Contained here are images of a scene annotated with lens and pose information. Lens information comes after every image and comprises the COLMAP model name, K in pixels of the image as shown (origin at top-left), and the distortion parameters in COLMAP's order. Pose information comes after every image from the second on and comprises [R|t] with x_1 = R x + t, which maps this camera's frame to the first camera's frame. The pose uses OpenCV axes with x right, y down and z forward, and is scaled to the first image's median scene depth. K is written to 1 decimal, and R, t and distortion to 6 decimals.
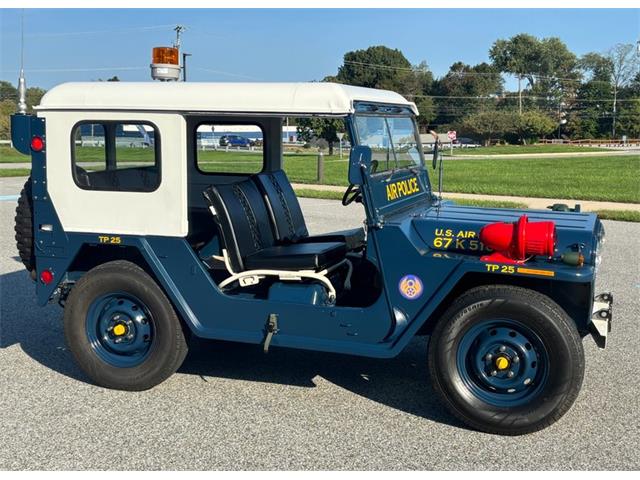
lens RADIAL K [[802.5, 0, 357.9], [0, 802.5, 242.1], [0, 0, 1]] dist [0.146790, -0.420406]
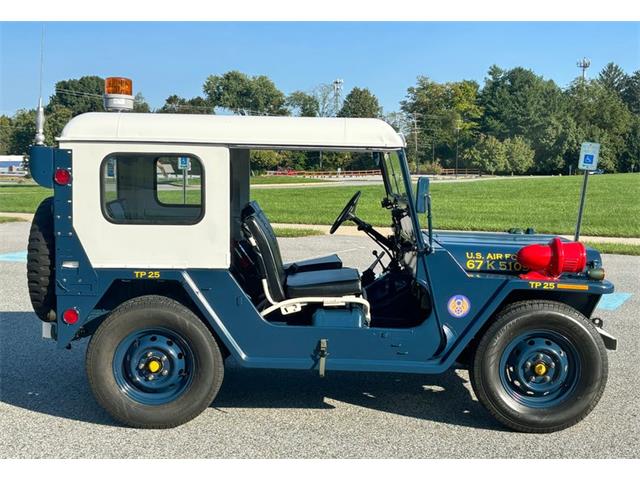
lens RADIAL K [[769.2, 0, 334.2], [0, 769.2, 249.2], [0, 0, 1]] dist [0.156132, -0.495778]
pose [[0.955115, -0.030712, 0.294638, -0.370900], [0.038118, 0.999084, -0.019423, -0.006750], [-0.293772, 0.029782, 0.955411, 0.040315]]
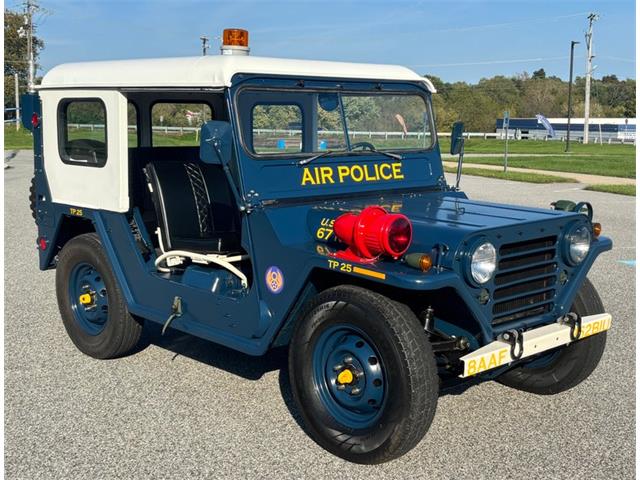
lens RADIAL K [[828.0, 0, 362.3], [0, 828.0, 252.3], [0, 0, 1]] dist [0.168497, -0.520405]
pose [[0.894275, 0.073583, -0.441426, 0.517064], [-0.066438, 0.997289, 0.031647, -0.010020], [0.442558, 0.001026, 0.896739, 0.192872]]
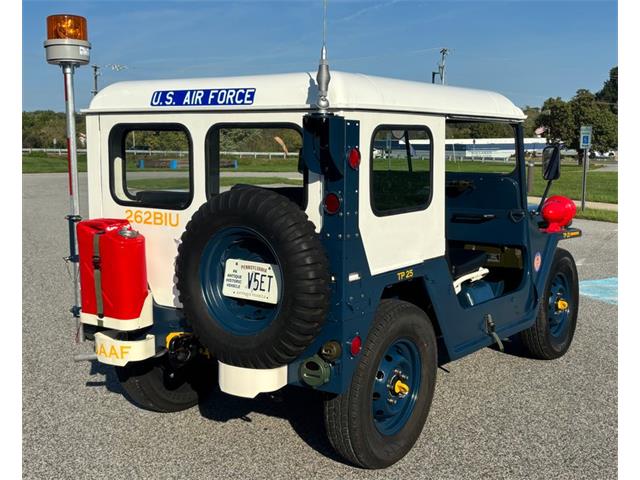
lens RADIAL K [[773.1, 0, 328.5], [0, 773.1, 236.4], [0, 0, 1]] dist [0.147213, -0.421689]
pose [[0.320410, -0.124191, 0.939103, -1.057406], [0.138452, 0.986862, 0.083269, -0.115757], [-0.937106, 0.103340, 0.333396, 0.826271]]
